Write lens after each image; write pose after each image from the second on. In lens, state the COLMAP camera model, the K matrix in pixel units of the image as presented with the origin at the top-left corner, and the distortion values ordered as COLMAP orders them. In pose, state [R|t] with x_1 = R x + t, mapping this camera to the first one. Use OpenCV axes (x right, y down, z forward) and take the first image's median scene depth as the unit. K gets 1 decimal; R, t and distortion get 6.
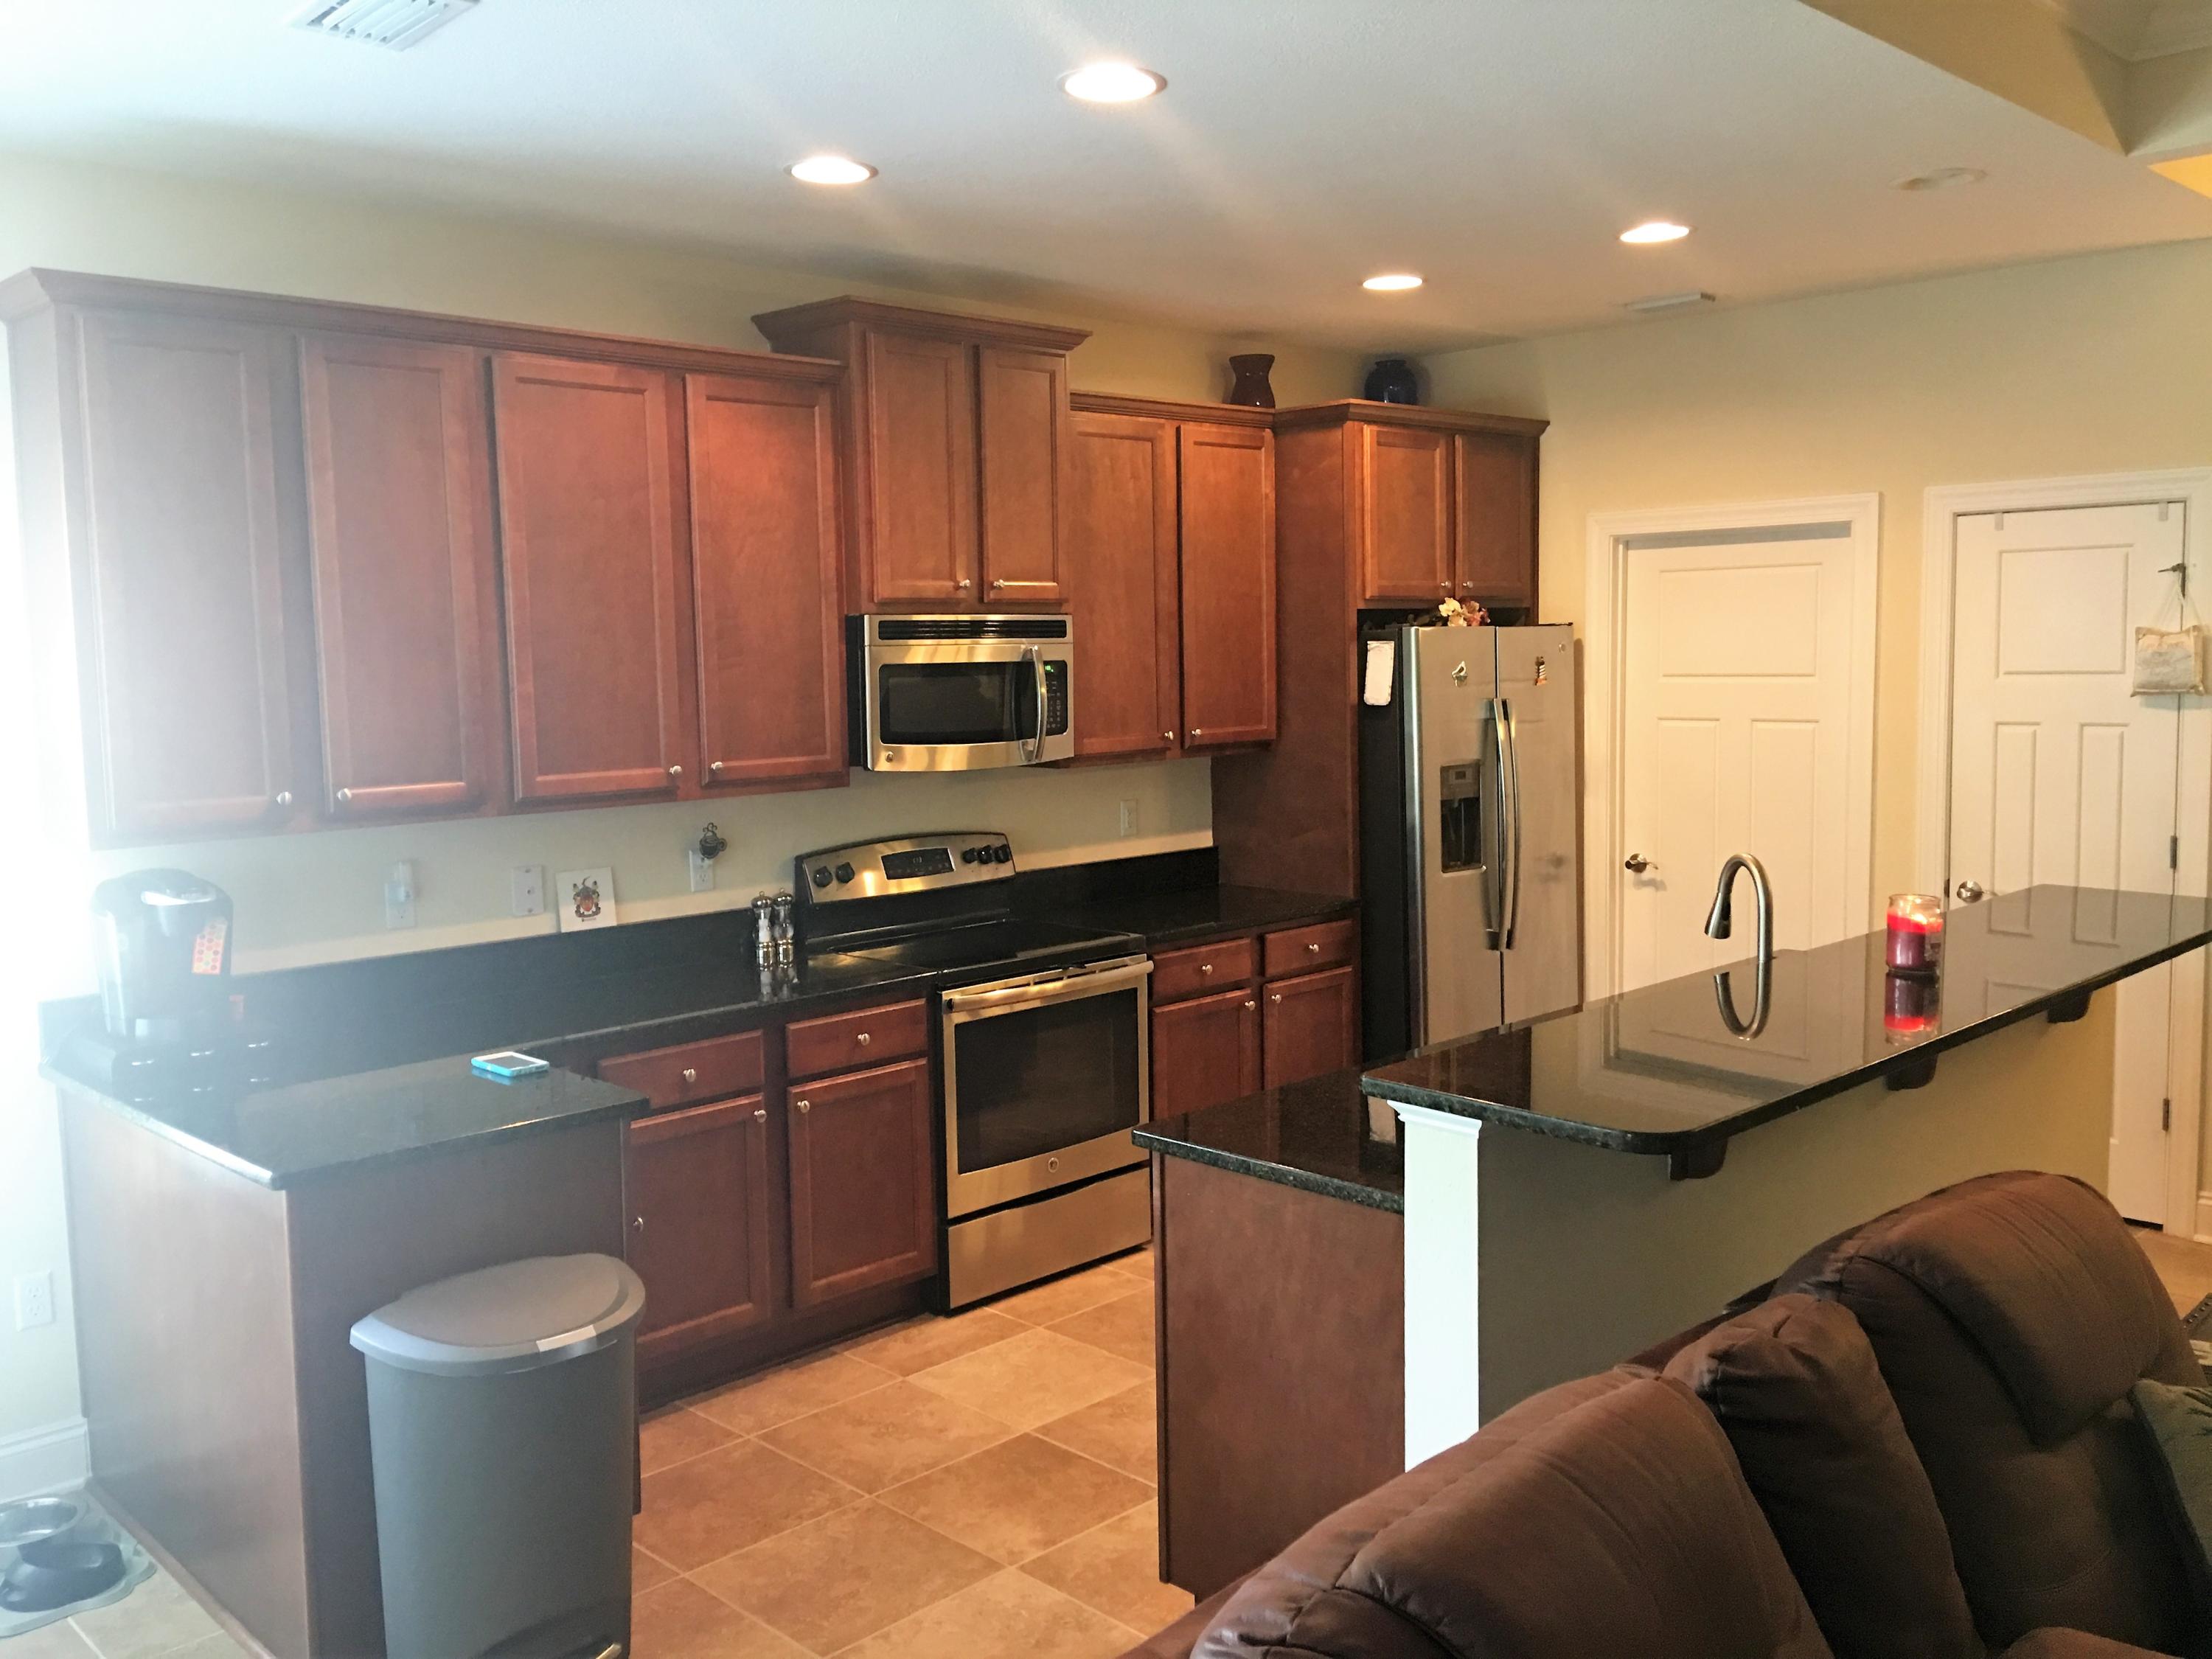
lens RADIAL K [[1849.3, 0, 1099.8], [0, 1849.3, 810.6], [0, 0, 1]] dist [0.131691, -0.201854]
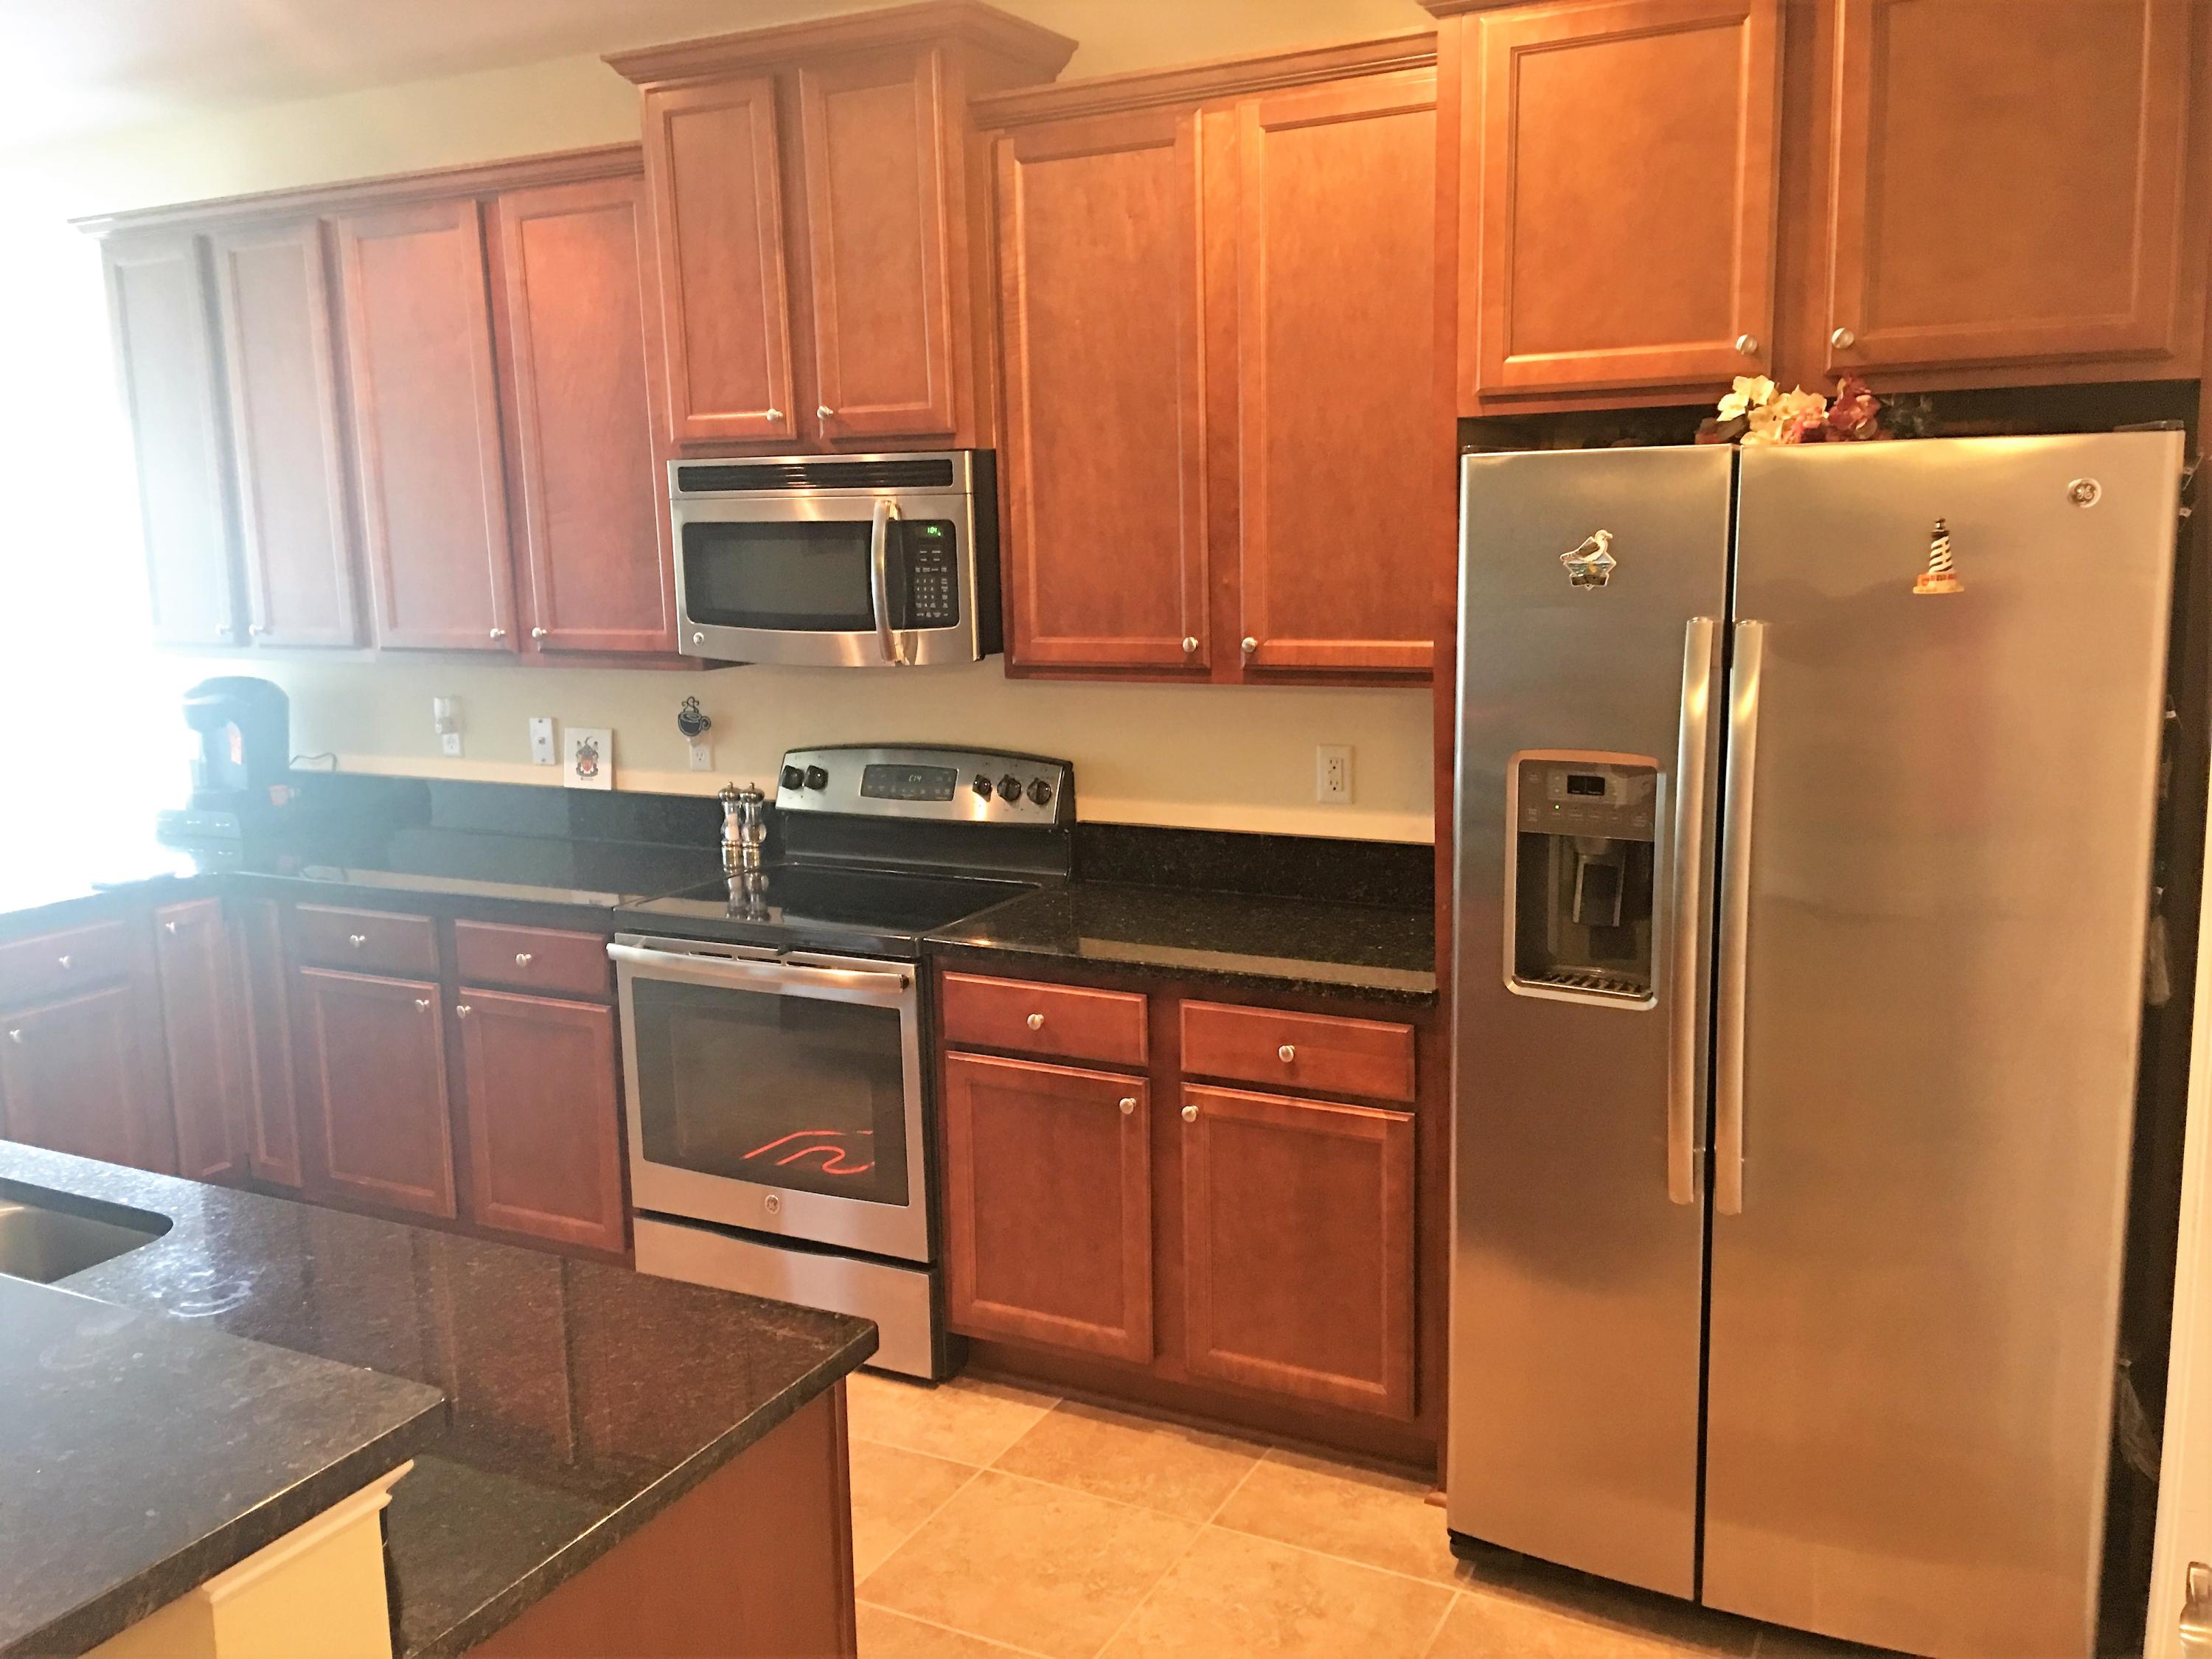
lens RADIAL K [[1849.3, 0, 1099.8], [0, 1849.3, 810.6], [0, 0, 1]] dist [0.131691, -0.201854]
pose [[0.310300, 0.165108, -0.936191, 0.688824], [-0.067849, 0.986137, 0.151428, -0.087004], [0.948214, 0.016532, 0.317201, 0.881707]]
